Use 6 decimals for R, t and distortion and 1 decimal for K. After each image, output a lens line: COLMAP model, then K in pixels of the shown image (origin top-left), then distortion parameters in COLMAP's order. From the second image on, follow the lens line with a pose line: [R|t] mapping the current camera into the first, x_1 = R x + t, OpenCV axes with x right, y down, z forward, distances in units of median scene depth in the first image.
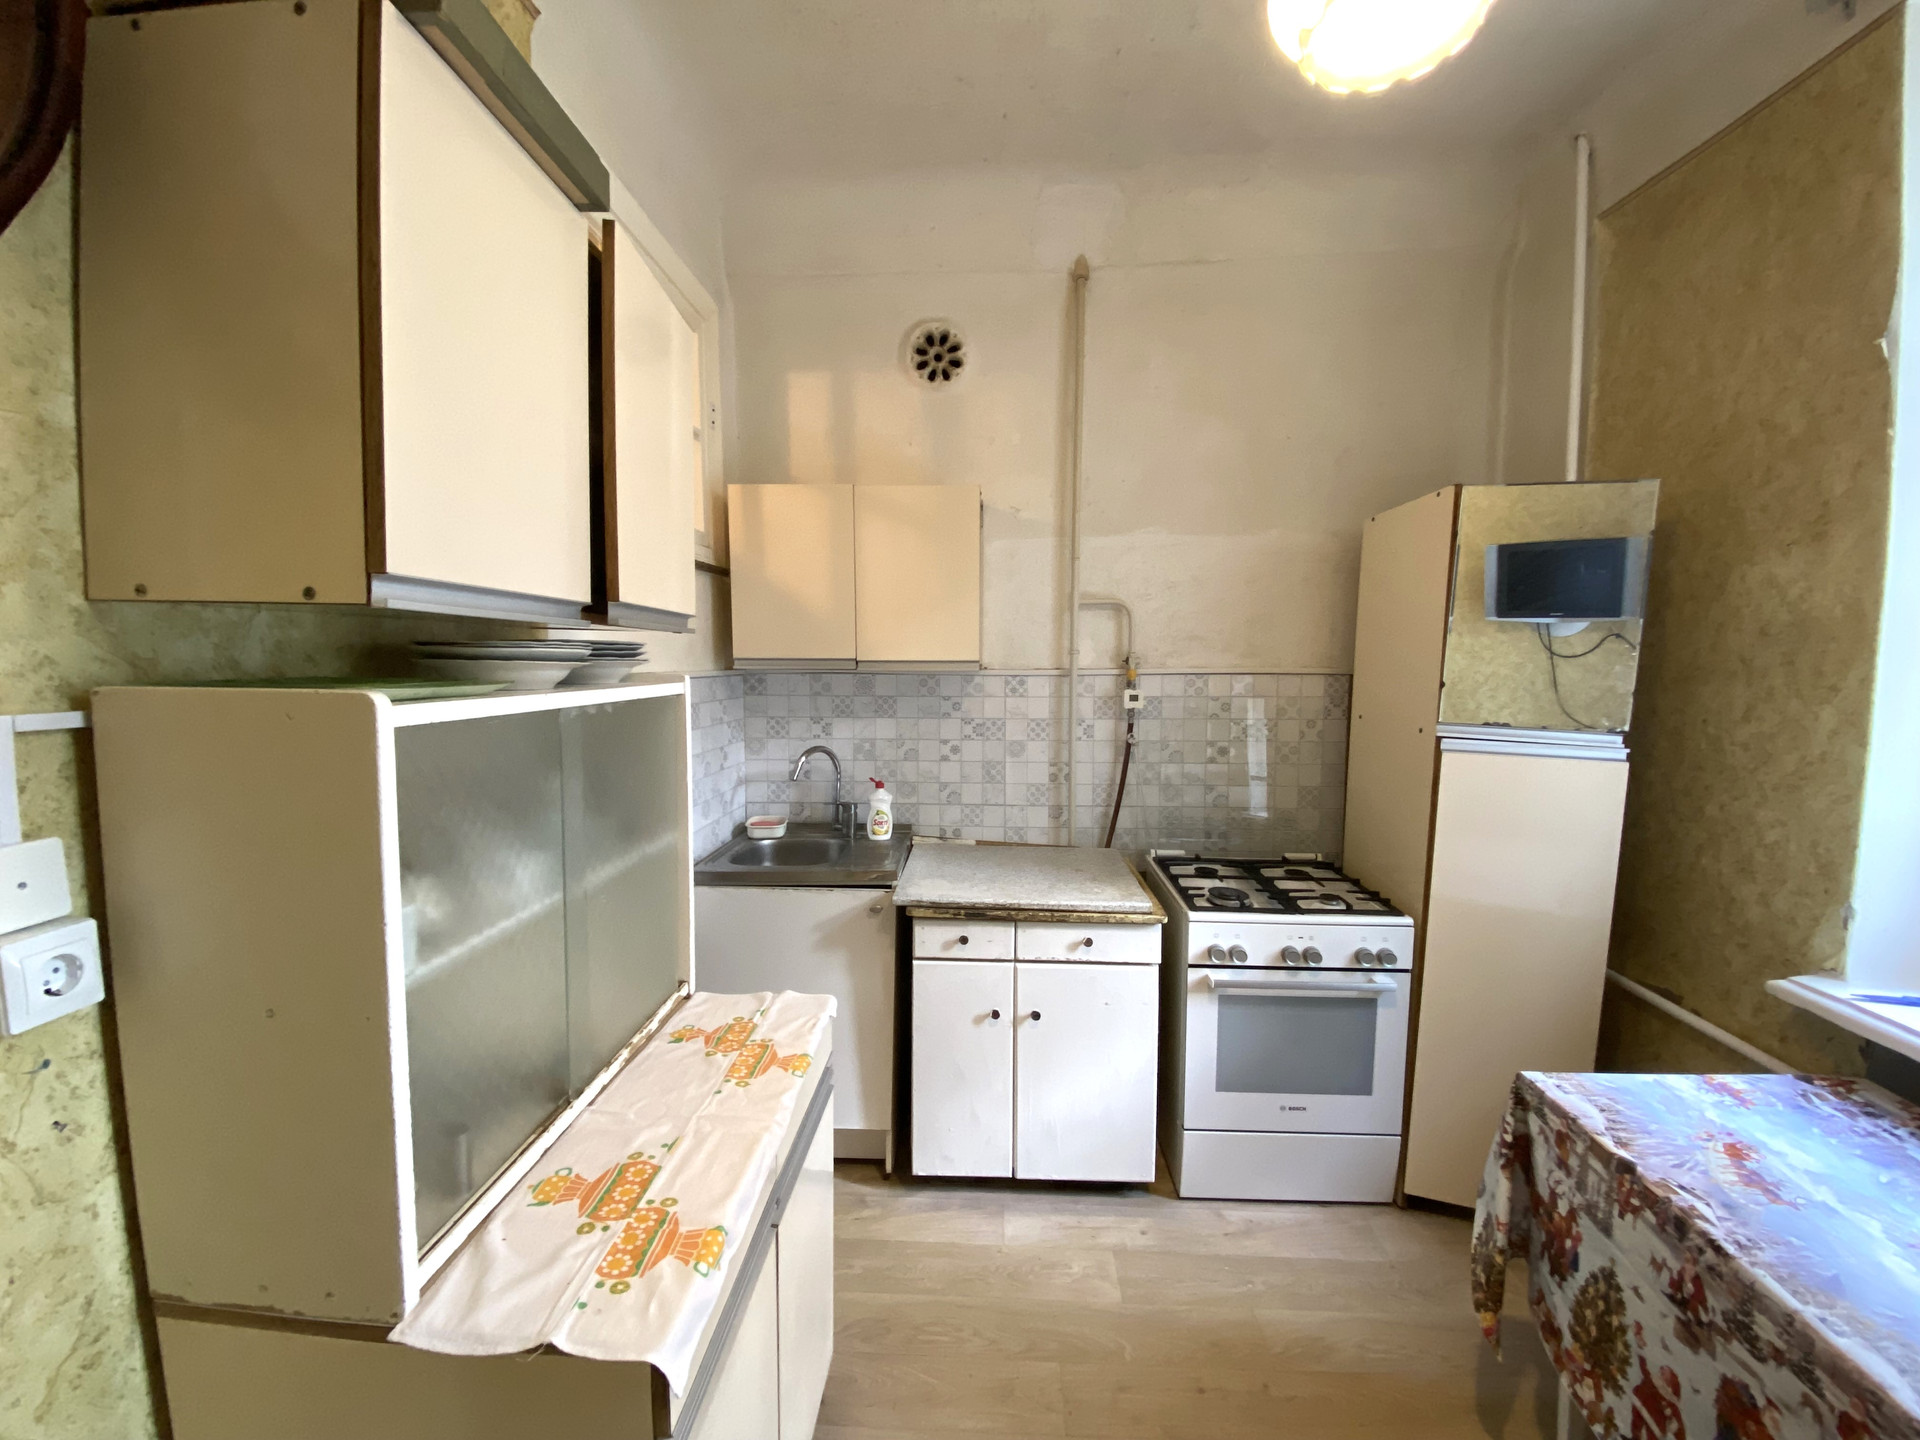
lens RADIAL K [[756.8, 0, 943.1], [0, 756.8, 719.3], [0, 0, 1]] dist [-0.016704, -0.010023]
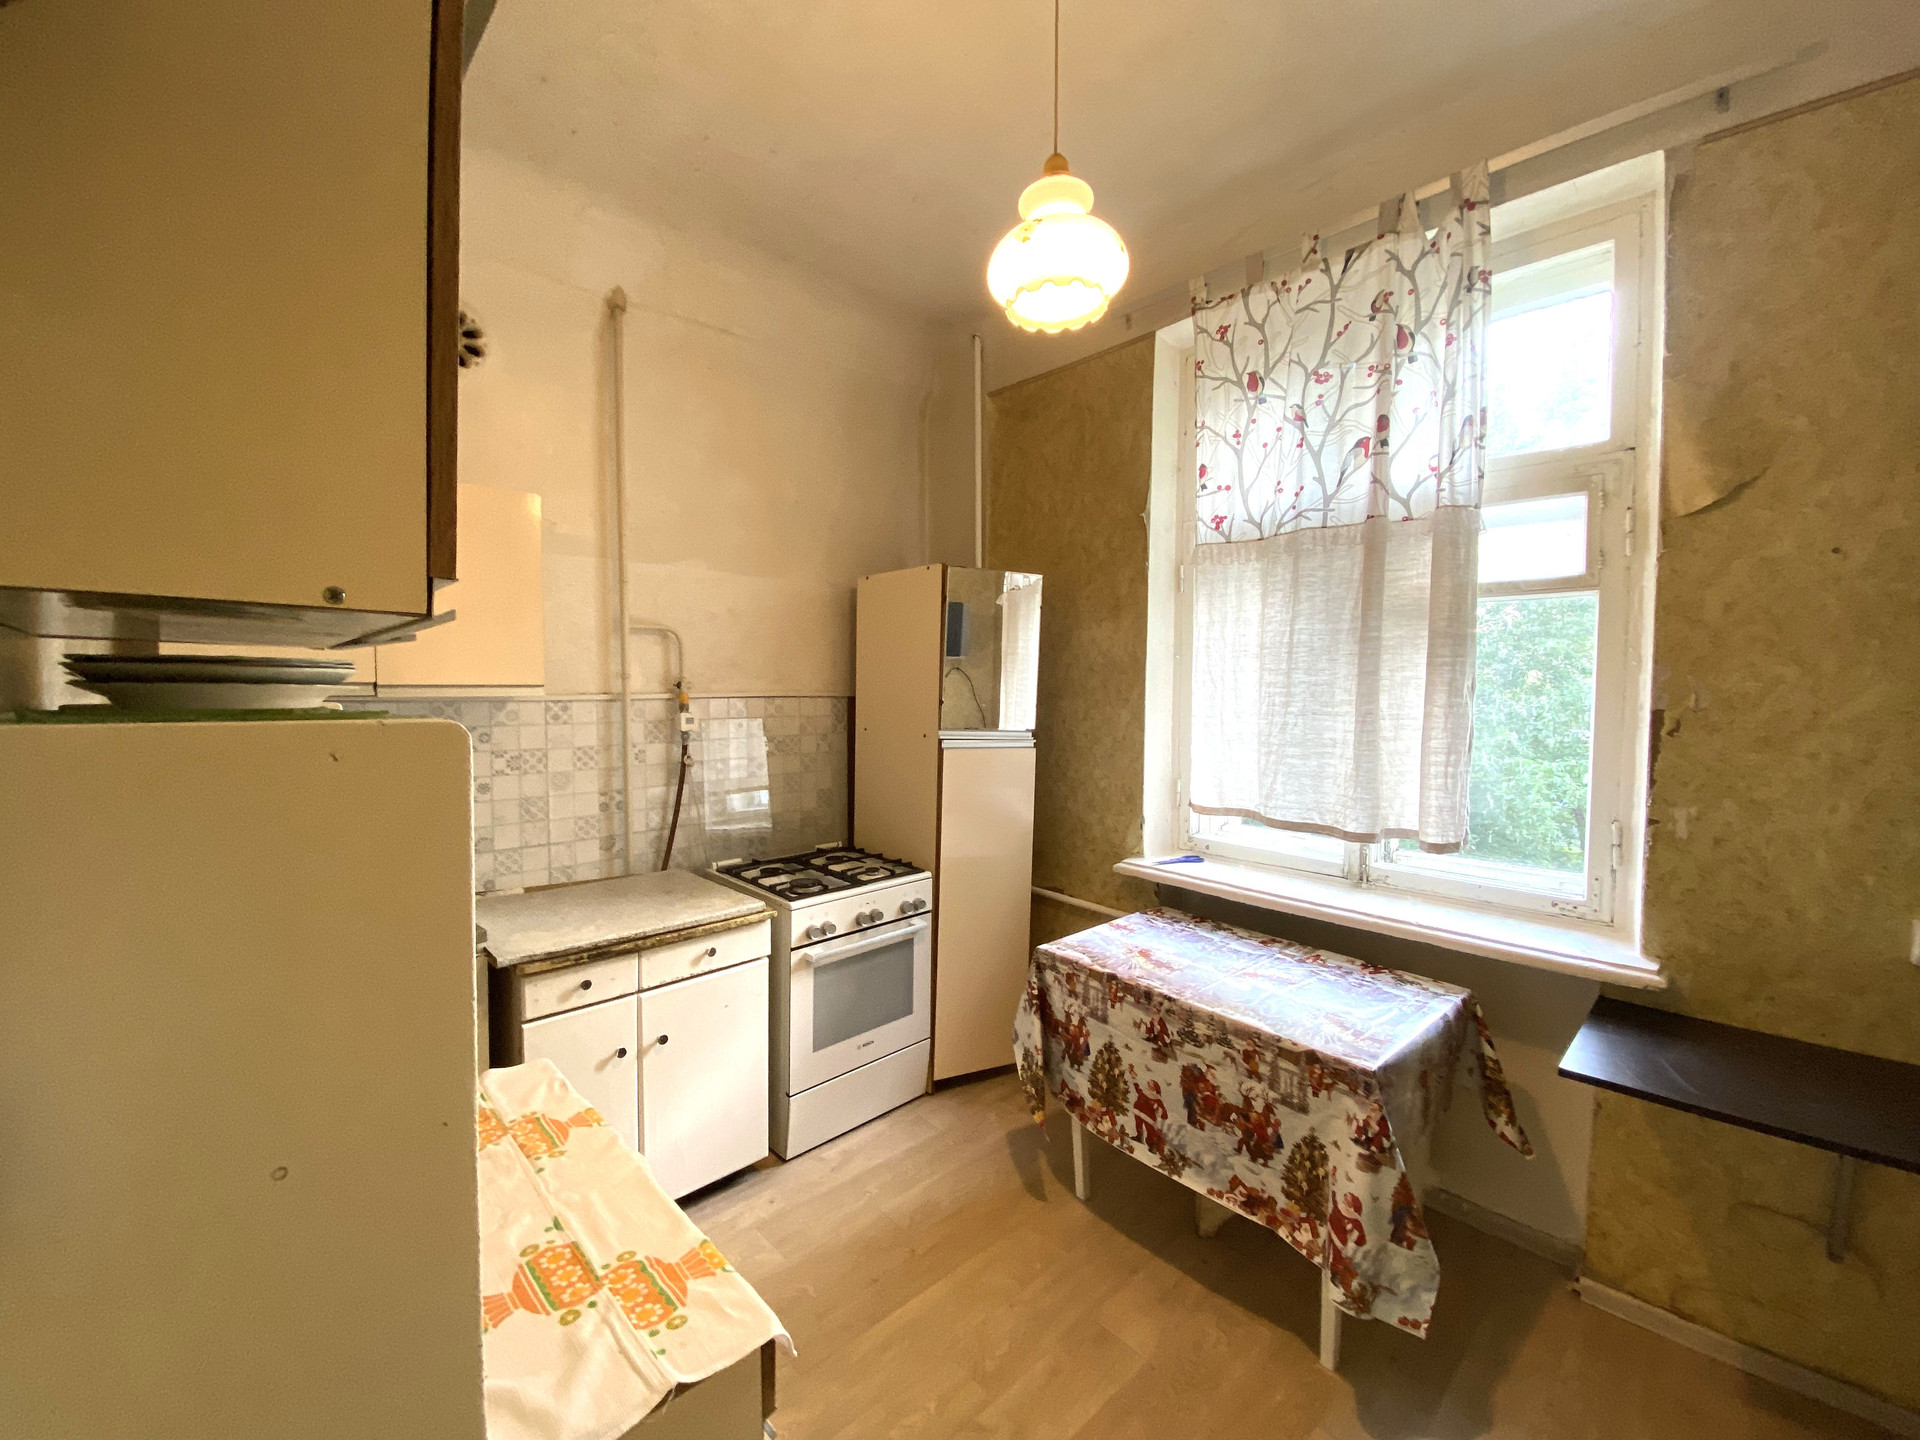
lens RADIAL K [[756.8, 0, 943.1], [0, 756.8, 719.3], [0, 0, 1]] dist [-0.016704, -0.010023]
pose [[0.667536, -0.031033, 0.743931, -0.377303], [0.056870, 0.998337, -0.009384, -0.000640], [-0.742403, 0.048572, 0.668191, 0.043335]]
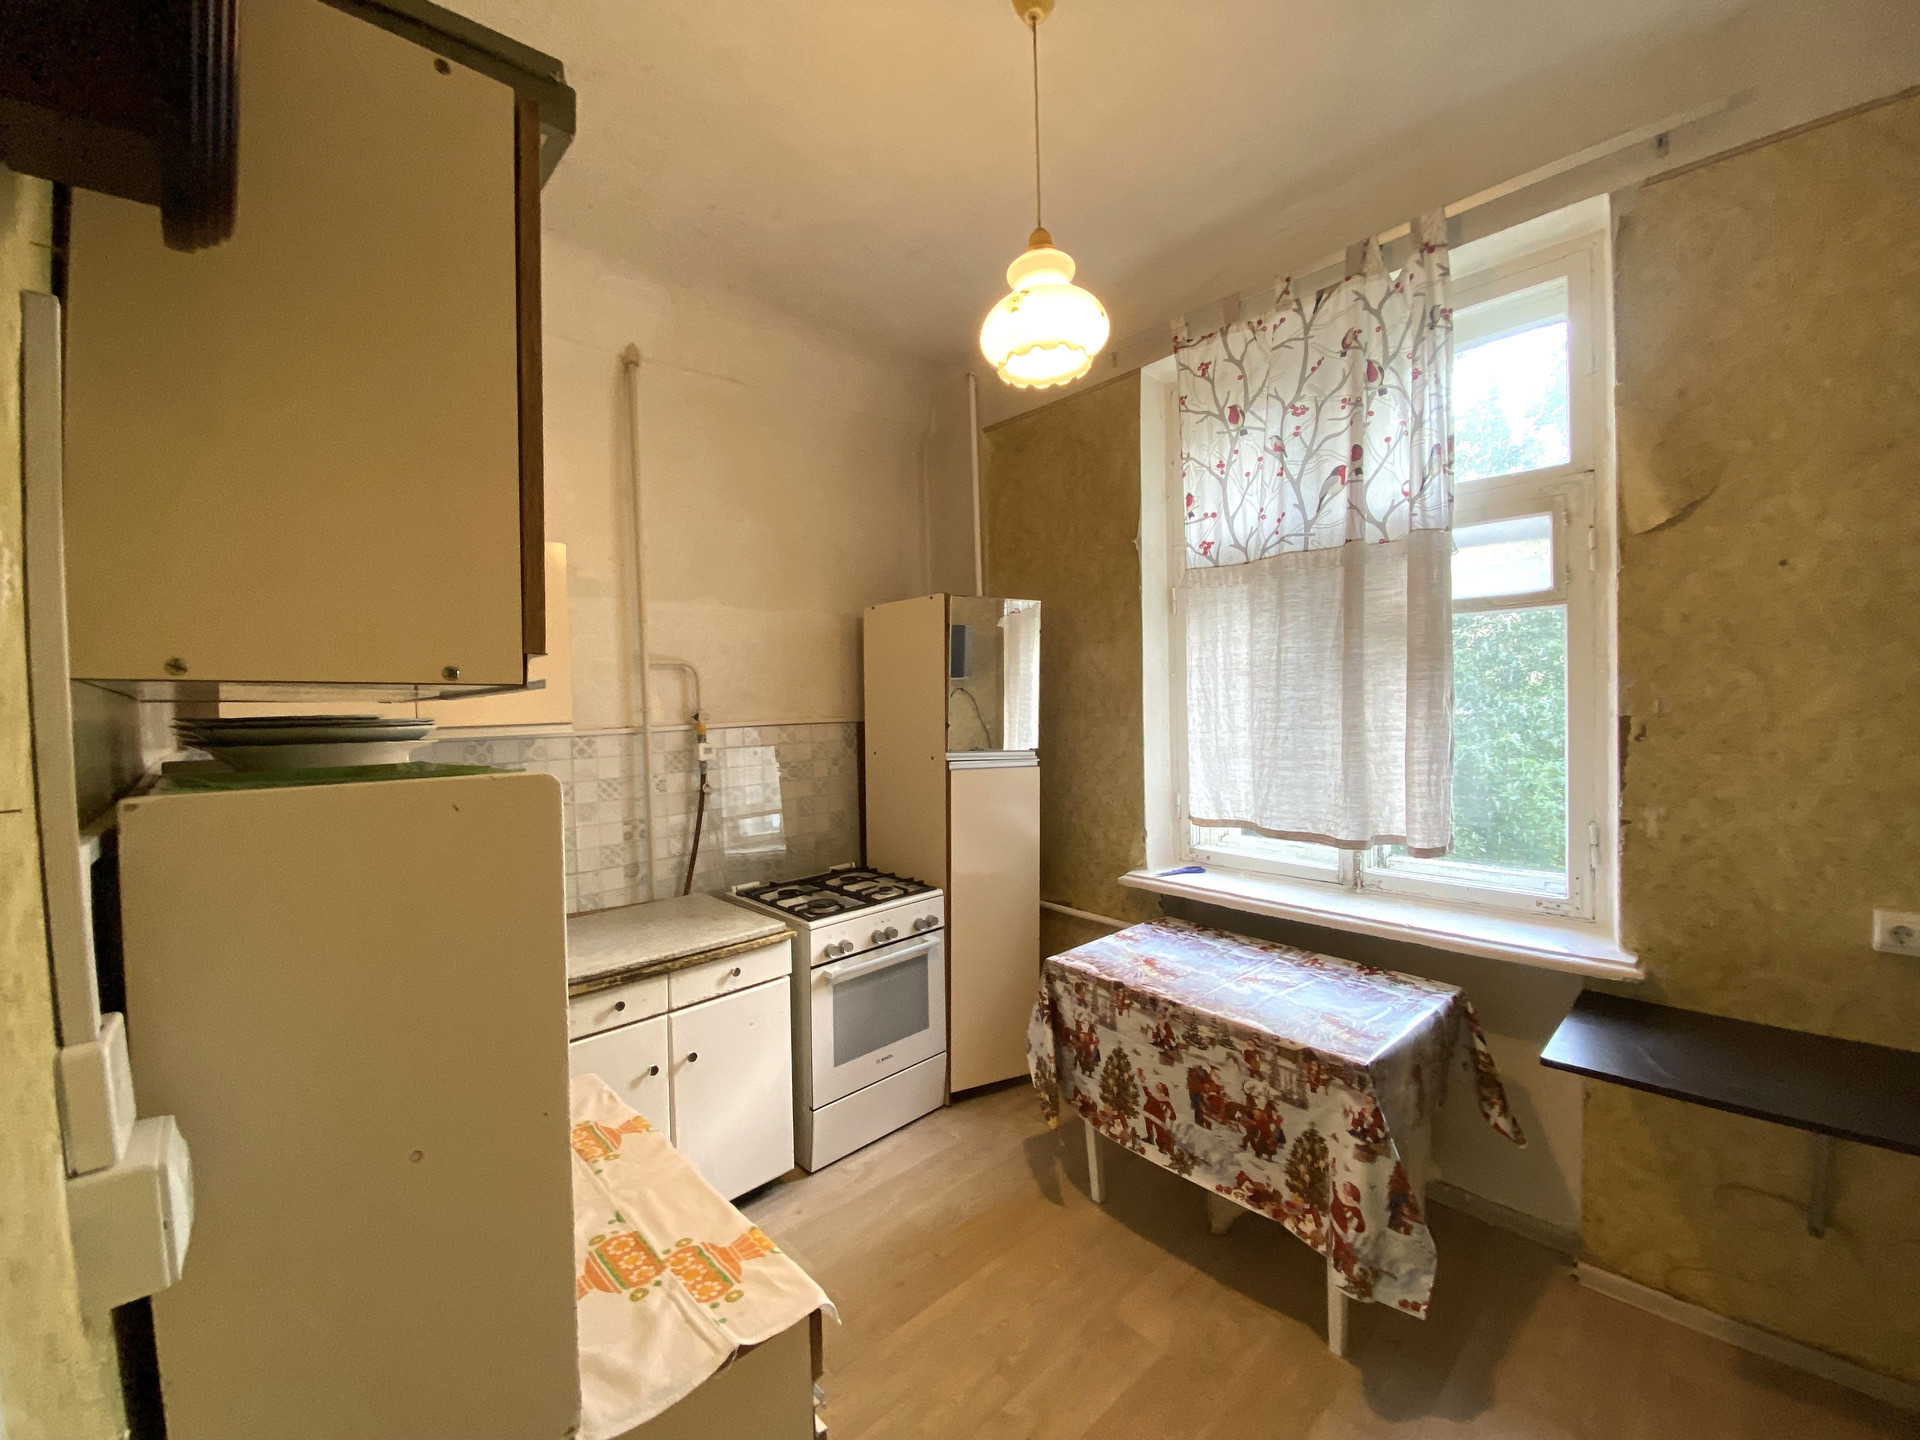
lens RADIAL K [[756.8, 0, 943.1], [0, 756.8, 719.3], [0, 0, 1]] dist [-0.016704, -0.010023]
pose [[0.670729, -0.034077, 0.740920, -0.423979], [0.085889, 0.995792, -0.031953, -0.011935], [-0.736713, 0.085069, 0.670833, 0.005702]]
